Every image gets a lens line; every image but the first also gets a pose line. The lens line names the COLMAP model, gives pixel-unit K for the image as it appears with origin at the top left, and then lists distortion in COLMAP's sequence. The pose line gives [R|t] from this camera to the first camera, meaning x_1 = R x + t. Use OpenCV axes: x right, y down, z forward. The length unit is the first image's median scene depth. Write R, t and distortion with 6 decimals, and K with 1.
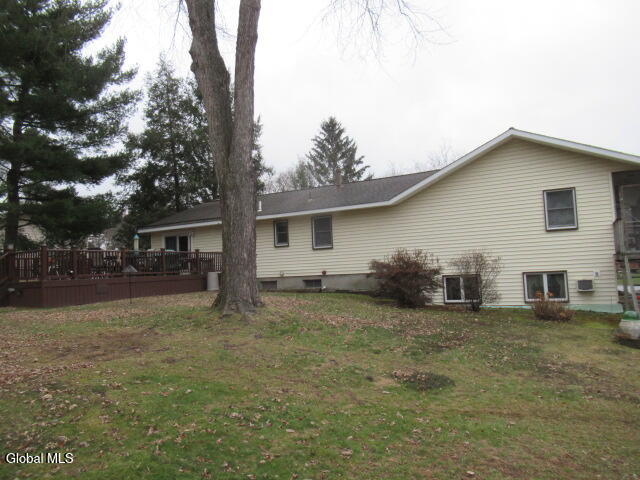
lens RADIAL K [[469.5, 0, 321.5], [0, 469.5, 240.2], [0, 0, 1]] dist [0.005322, -0.006441]
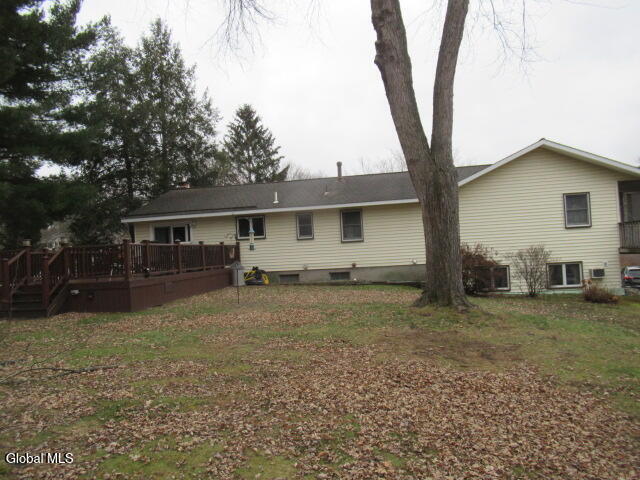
lens RADIAL K [[469.5, 0, 322.2], [0, 469.5, 241.3], [0, 0, 1]] dist [0.005322, -0.006441]
pose [[0.949900, 0.002448, 0.312544, -0.379293], [-0.010300, 0.999671, 0.023477, -0.006208], [-0.312384, -0.025520, 0.949613, 0.052718]]
